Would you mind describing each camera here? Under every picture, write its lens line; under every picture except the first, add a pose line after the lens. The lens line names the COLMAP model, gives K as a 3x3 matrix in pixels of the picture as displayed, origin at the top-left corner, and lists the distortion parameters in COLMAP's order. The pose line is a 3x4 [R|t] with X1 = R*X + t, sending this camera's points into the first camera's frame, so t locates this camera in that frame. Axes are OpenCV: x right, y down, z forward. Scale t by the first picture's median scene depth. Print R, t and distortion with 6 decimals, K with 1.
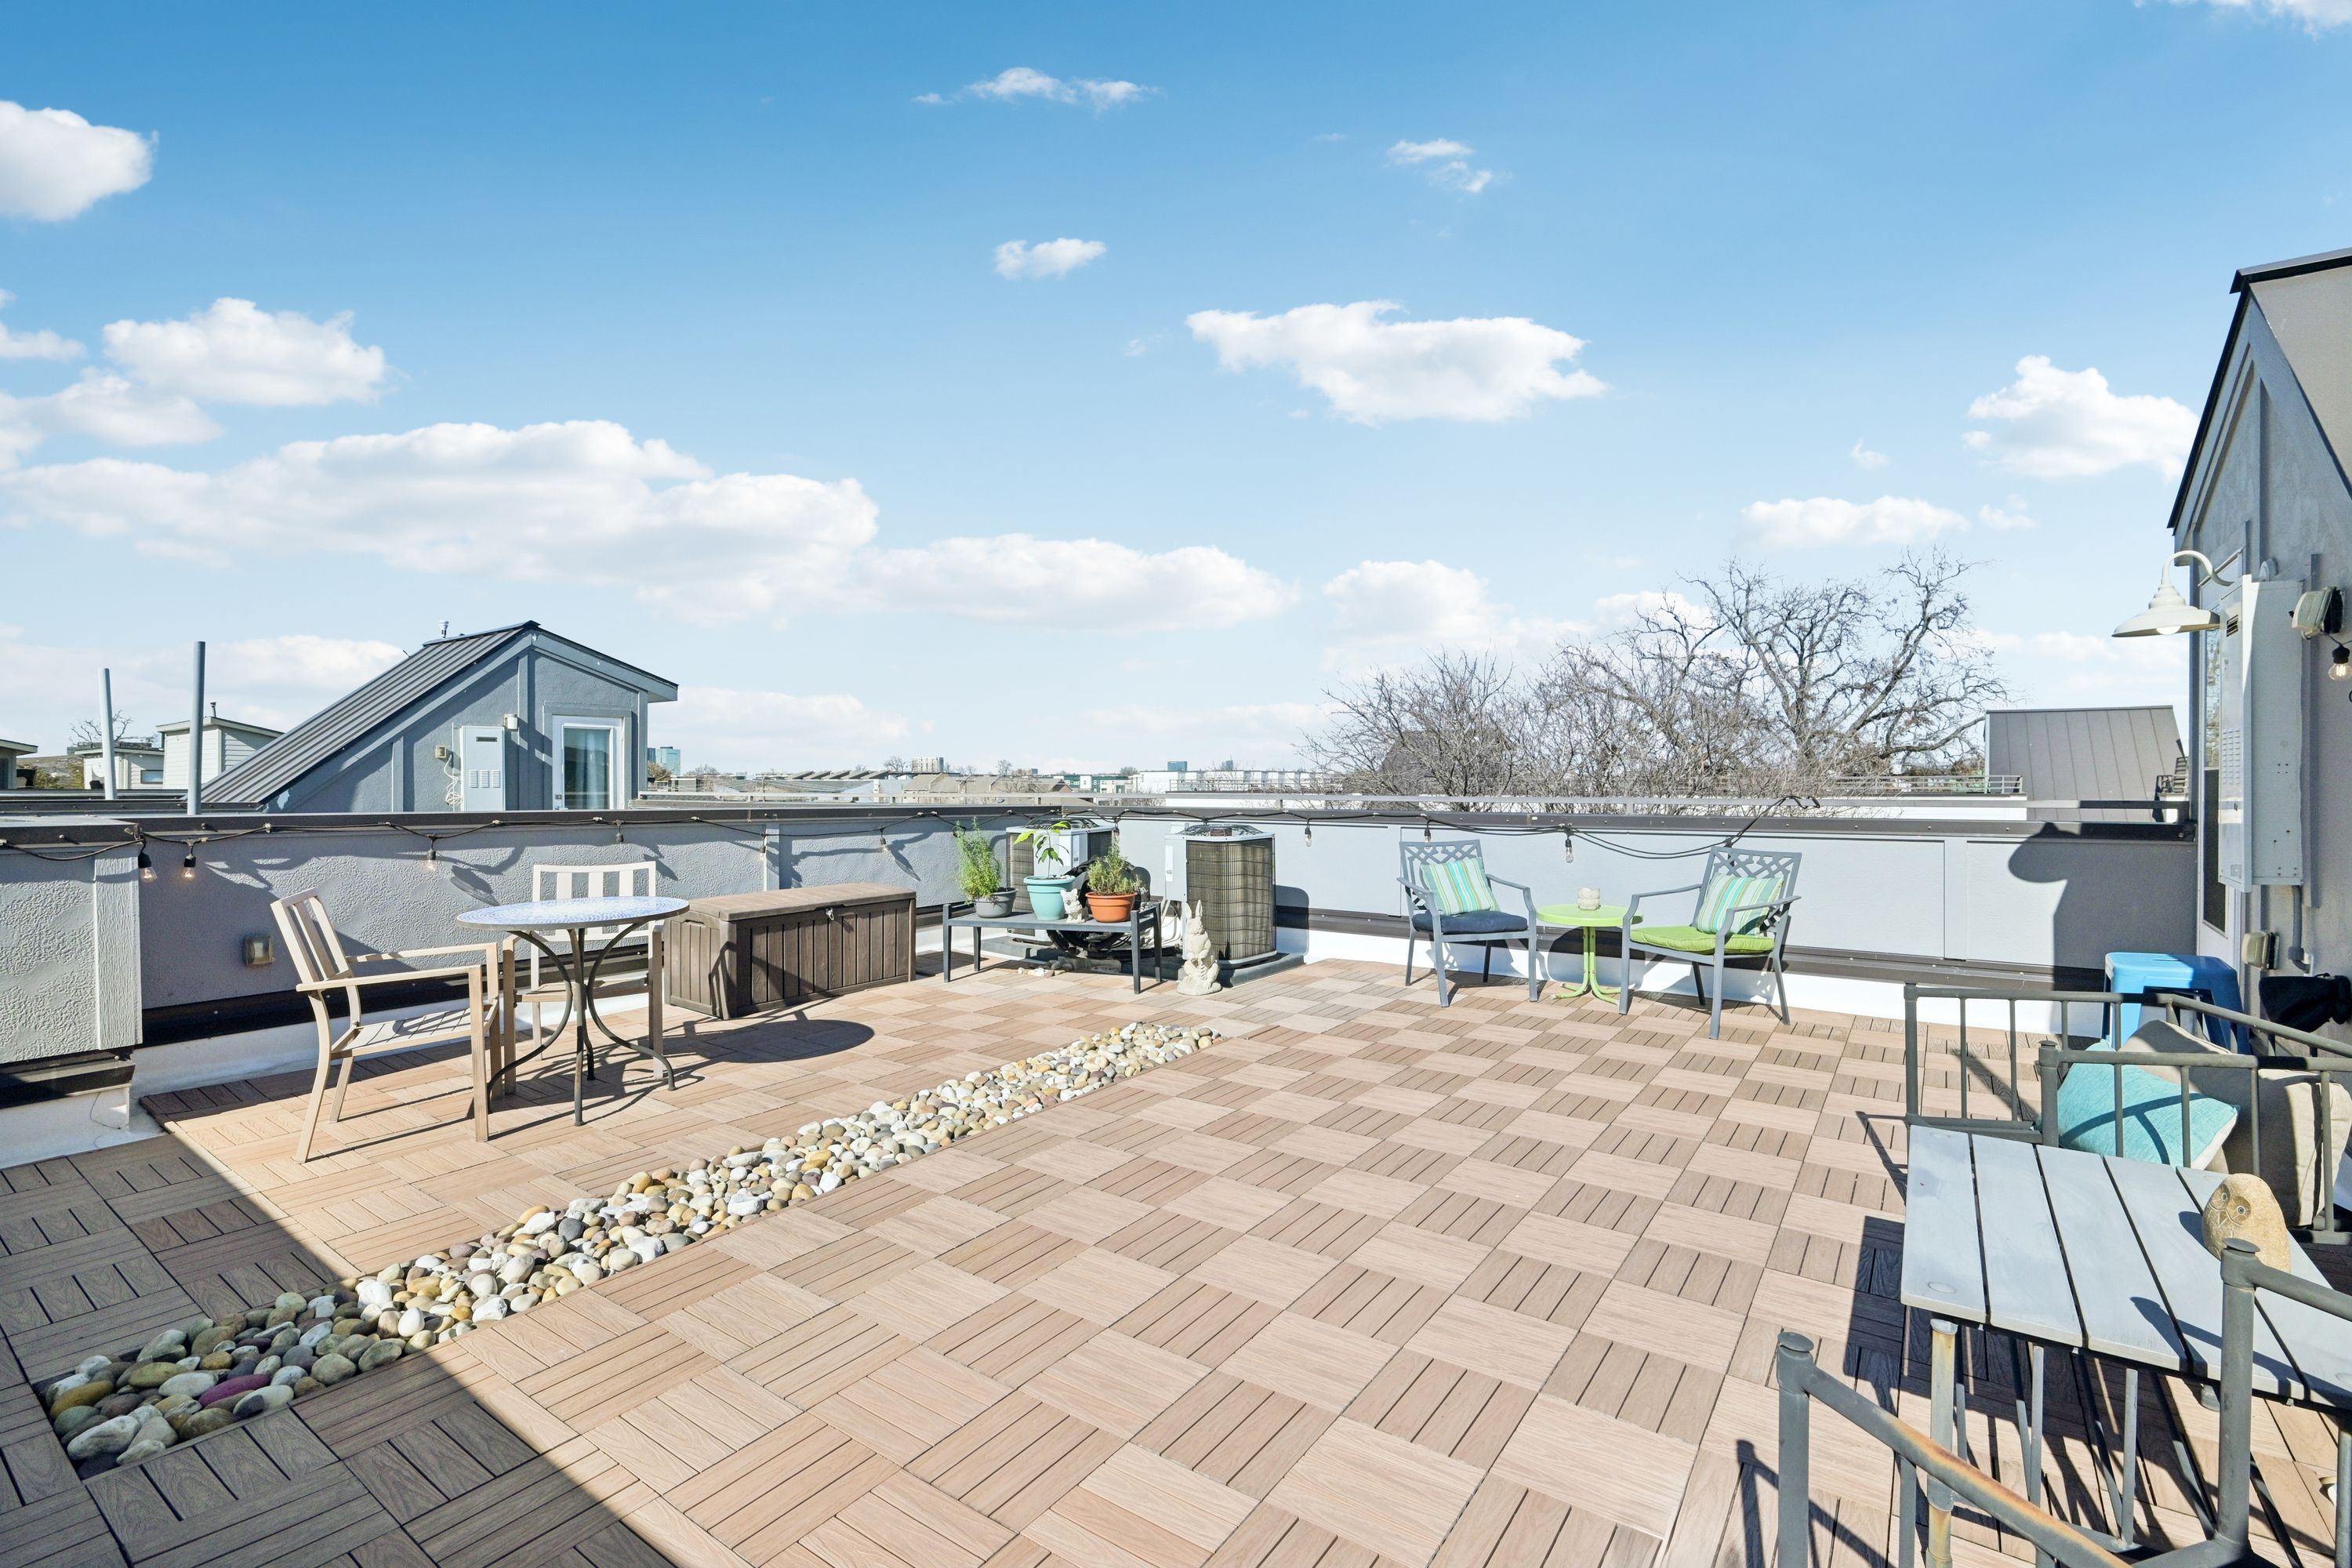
lens RADIAL K [[1050.1, 0, 1184.1], [0, 1050.1, 797.2], [0, 0, 1]] dist [-0.000660, 0.001525]
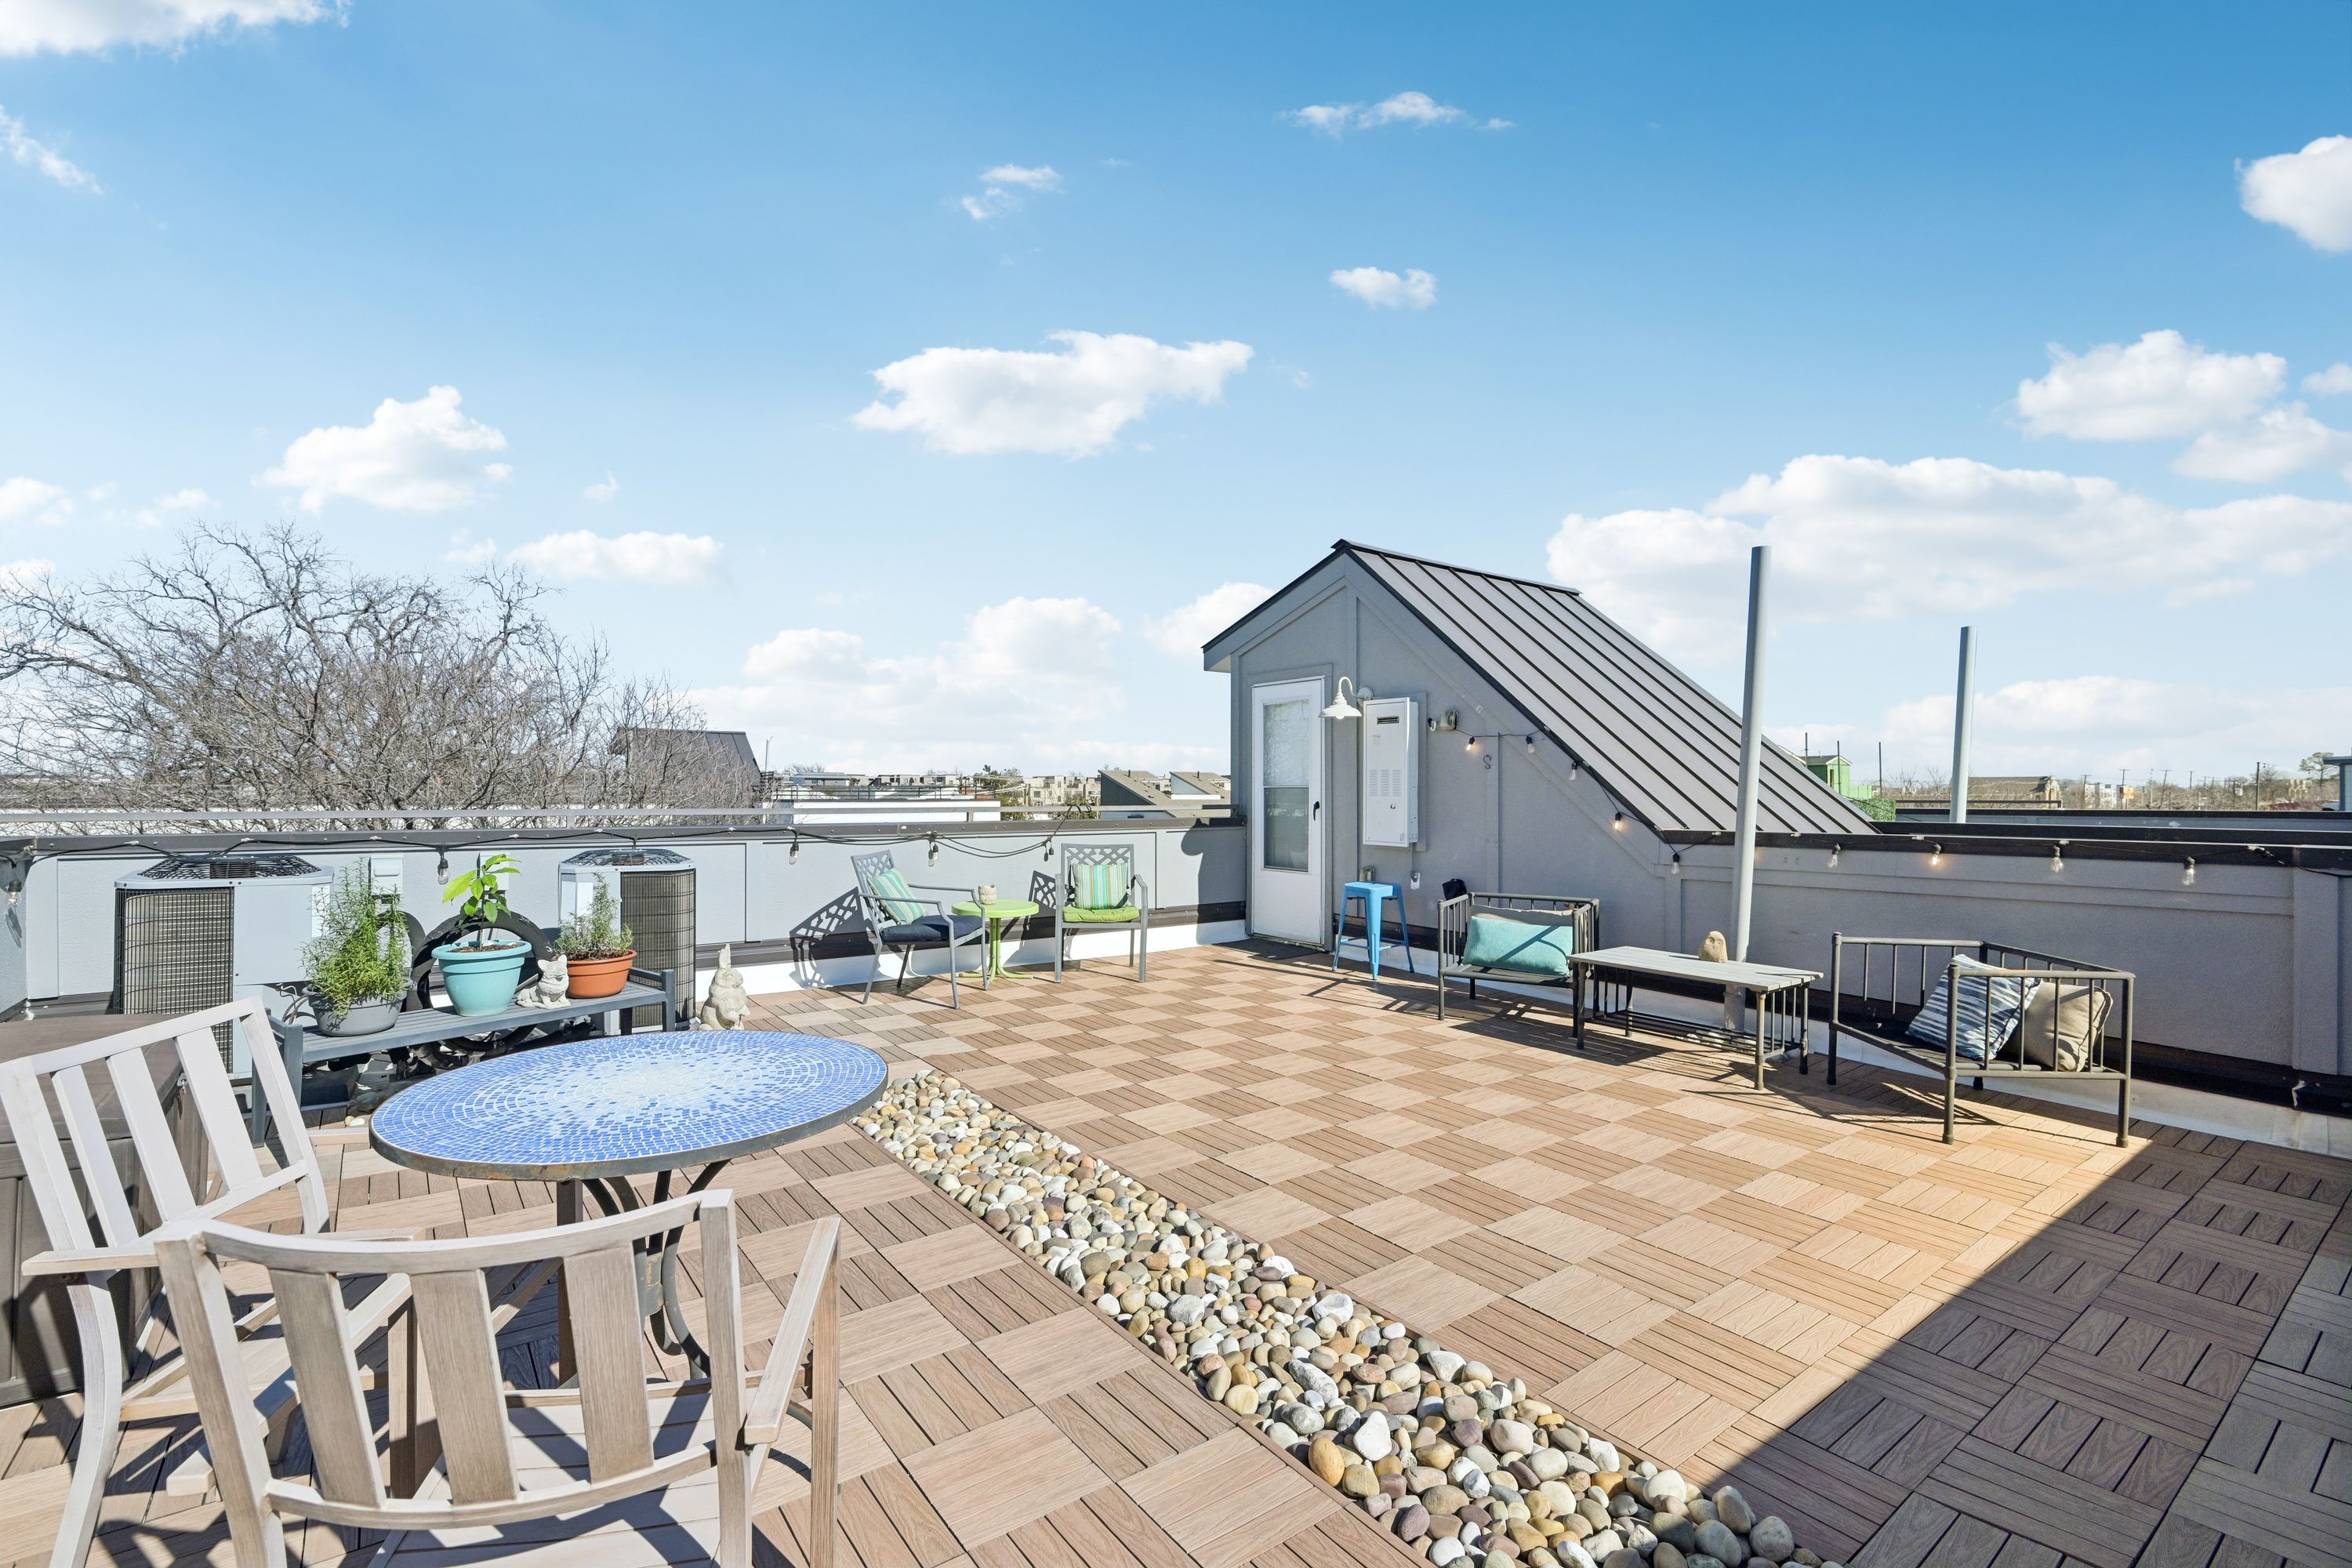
lens RADIAL K [[1062.2, 0, 1176.0], [0, 1062.2, 784.0], [0, 0, 1]] dist [0.016689, 0.000254]
pose [[0.297812, 0.010298, 0.954569, -0.916702], [0.010721, 0.999843, -0.014131, -0.007633], [-0.954564, 0.014442, 0.297655, 0.631083]]
